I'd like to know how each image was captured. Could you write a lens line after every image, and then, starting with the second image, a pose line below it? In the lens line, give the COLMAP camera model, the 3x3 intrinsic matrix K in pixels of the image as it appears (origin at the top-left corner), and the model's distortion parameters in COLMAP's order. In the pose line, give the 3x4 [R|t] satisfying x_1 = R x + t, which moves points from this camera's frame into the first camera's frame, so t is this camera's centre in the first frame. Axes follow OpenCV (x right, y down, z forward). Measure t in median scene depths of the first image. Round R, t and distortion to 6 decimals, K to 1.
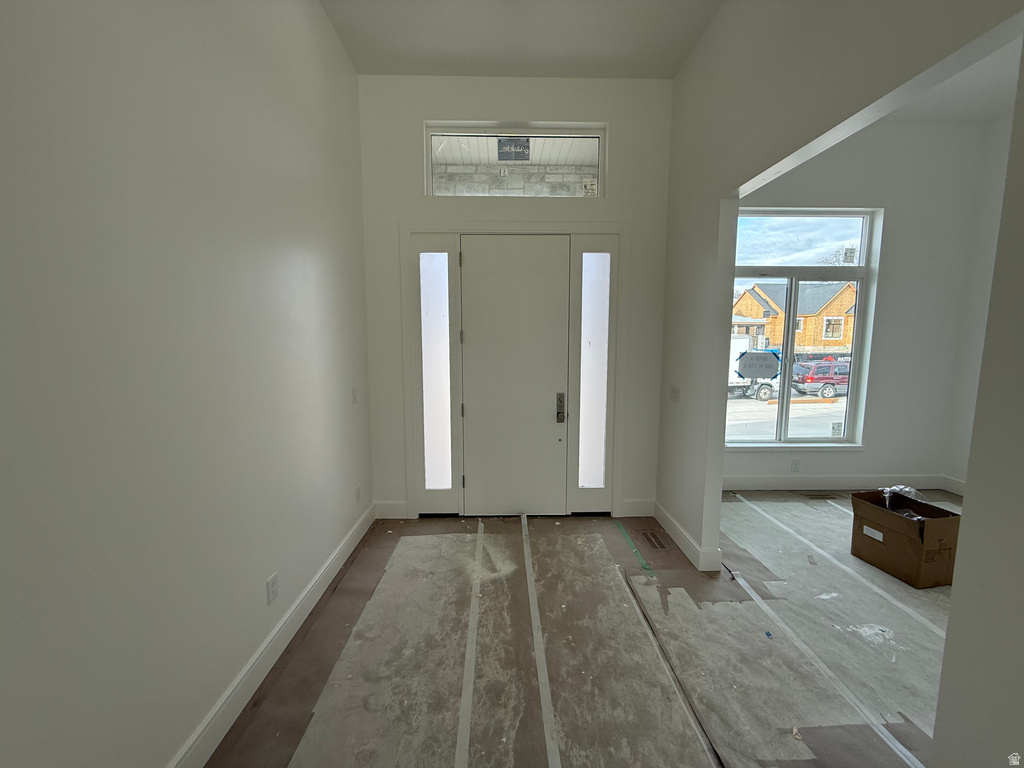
lens RADIAL K [[408.6, 0, 508.9], [0, 408.6, 386.2], [0, 0, 1]] dist [0.002342, -0.000874]
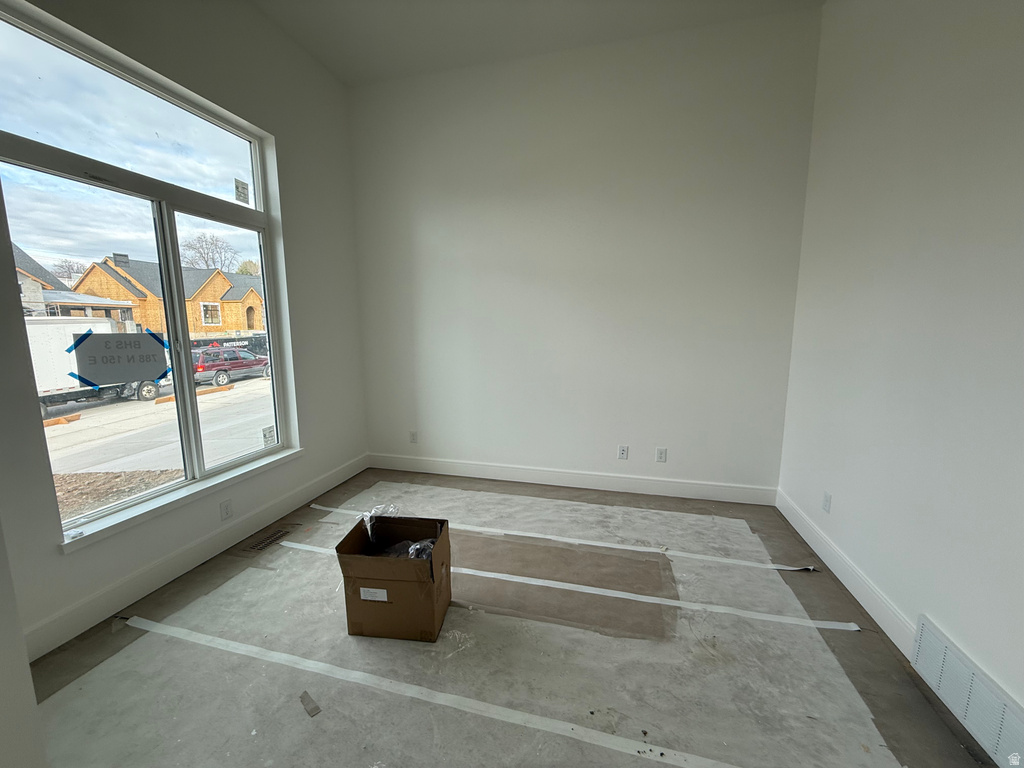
lens RADIAL K [[408.6, 0, 507.5], [0, 408.6, 382.1], [0, 0, 1]] dist [0.002342, -0.000874]
pose [[0.277912, -0.137053, 0.950779, 0.129529], [0.116863, 0.987242, 0.108150, -0.010611], [-0.953471, 0.081055, 0.290383, 0.203284]]
